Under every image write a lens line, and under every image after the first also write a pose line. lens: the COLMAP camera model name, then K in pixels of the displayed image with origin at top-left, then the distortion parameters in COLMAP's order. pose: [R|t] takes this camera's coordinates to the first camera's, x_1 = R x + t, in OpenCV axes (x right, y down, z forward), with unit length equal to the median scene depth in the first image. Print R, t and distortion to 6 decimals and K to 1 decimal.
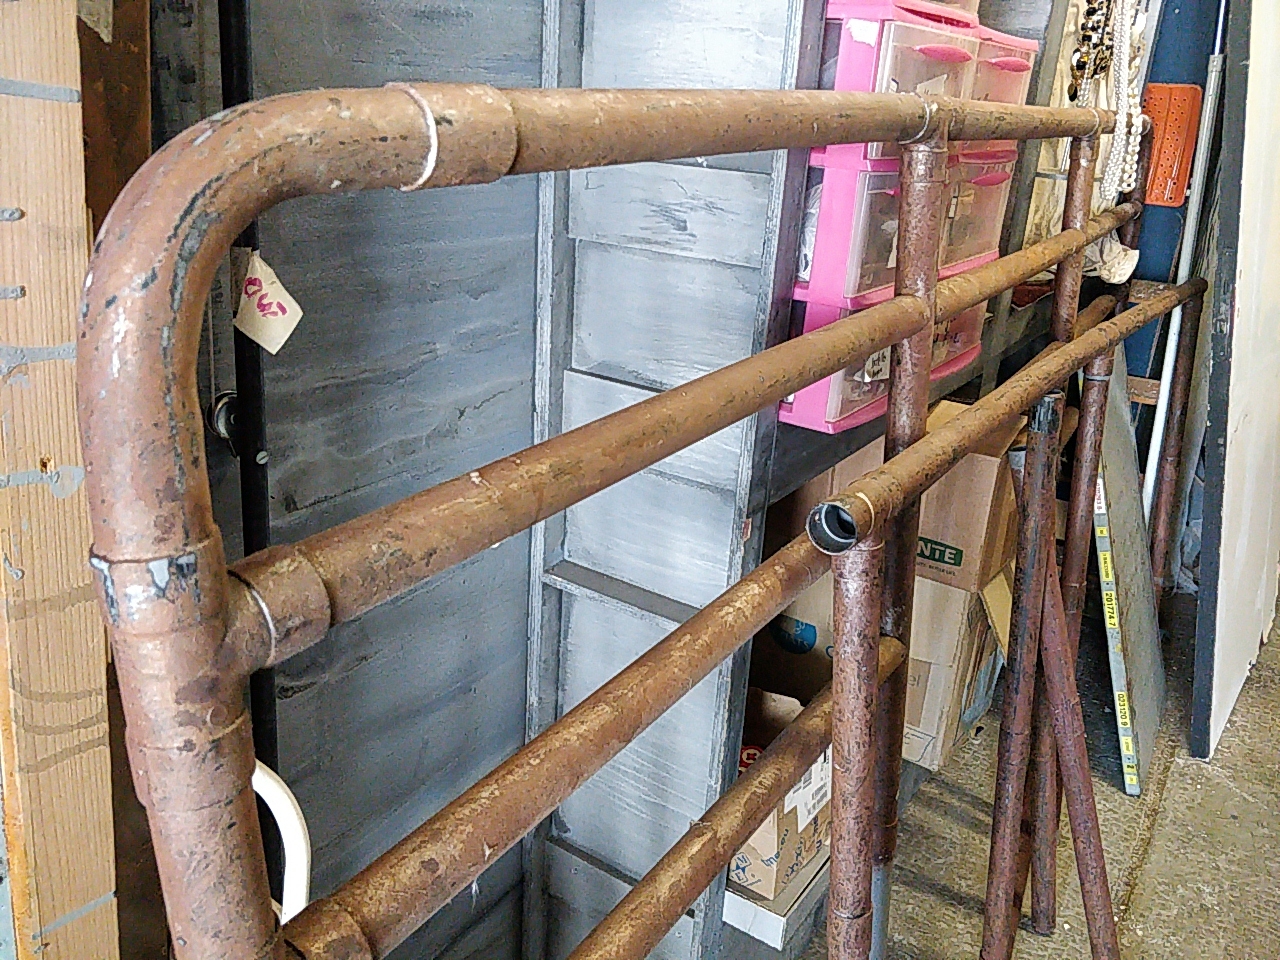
lens RADIAL K [[1046.5, 0, 635.7], [0, 1046.5, 488.4], [0, 0, 1]] dist [0.043040, -0.084929]
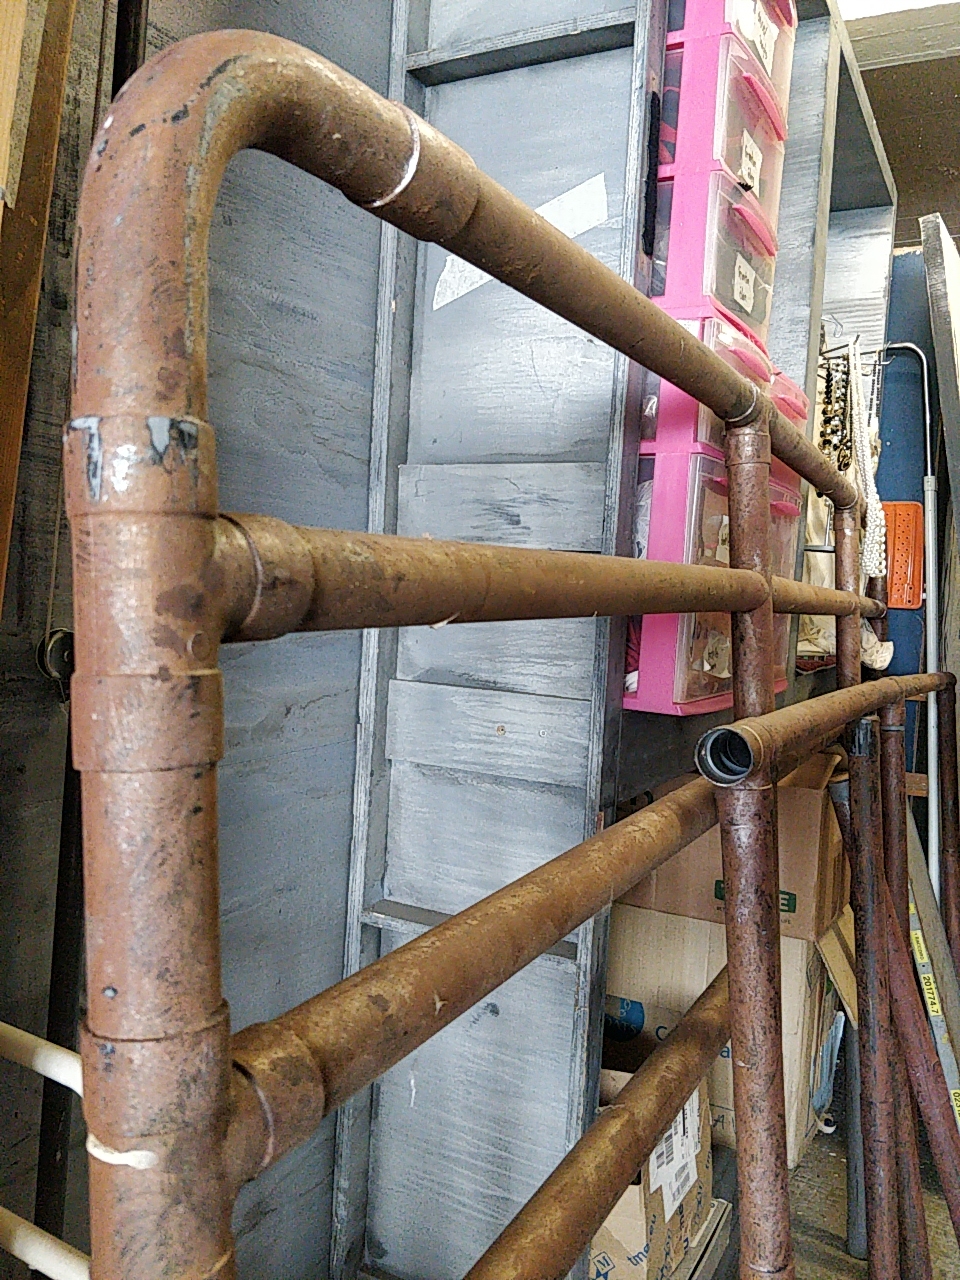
lens RADIAL K [[1046.5, 0, 473.9], [0, 1046.5, 640.1], [0, 0, 1]] dist [0.043040, -0.084929]
pose [[0.994766, -0.010585, 0.101627, -0.096857], [0.041734, 0.949961, -0.309568, 0.167023], [-0.093265, 0.312189, 0.945431, 0.080896]]
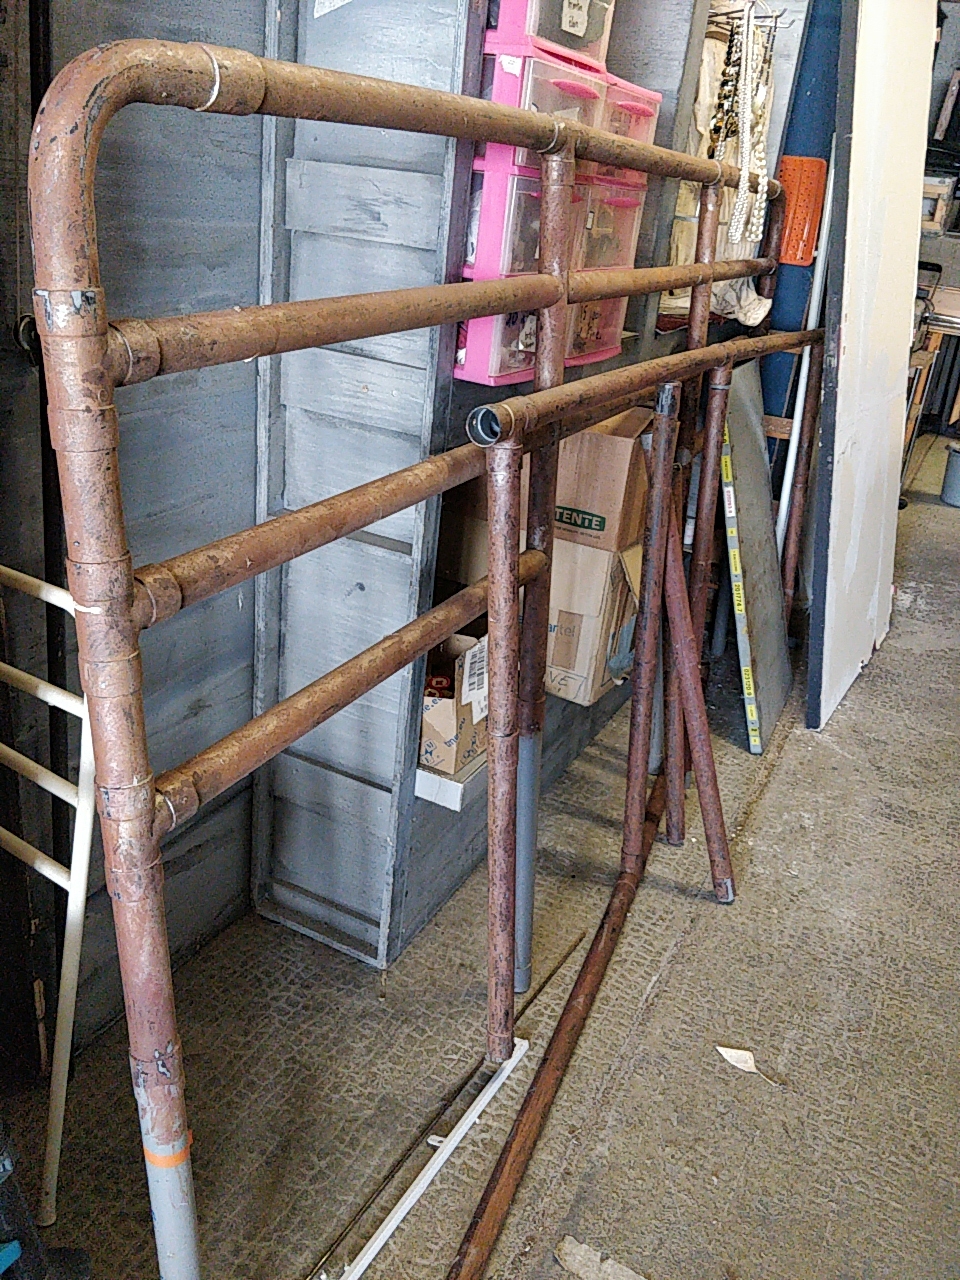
lens RADIAL K [[1046.5, 0, 477.1], [0, 1046.5, 651.4], [0, 0, 1]] dist [0.043040, -0.084929]
pose [[0.992127, -0.007343, 0.125016, 0.001304], [-0.000549, 0.998015, 0.062977, 0.191036], [-0.125231, -0.062549, 0.990154, -0.309332]]
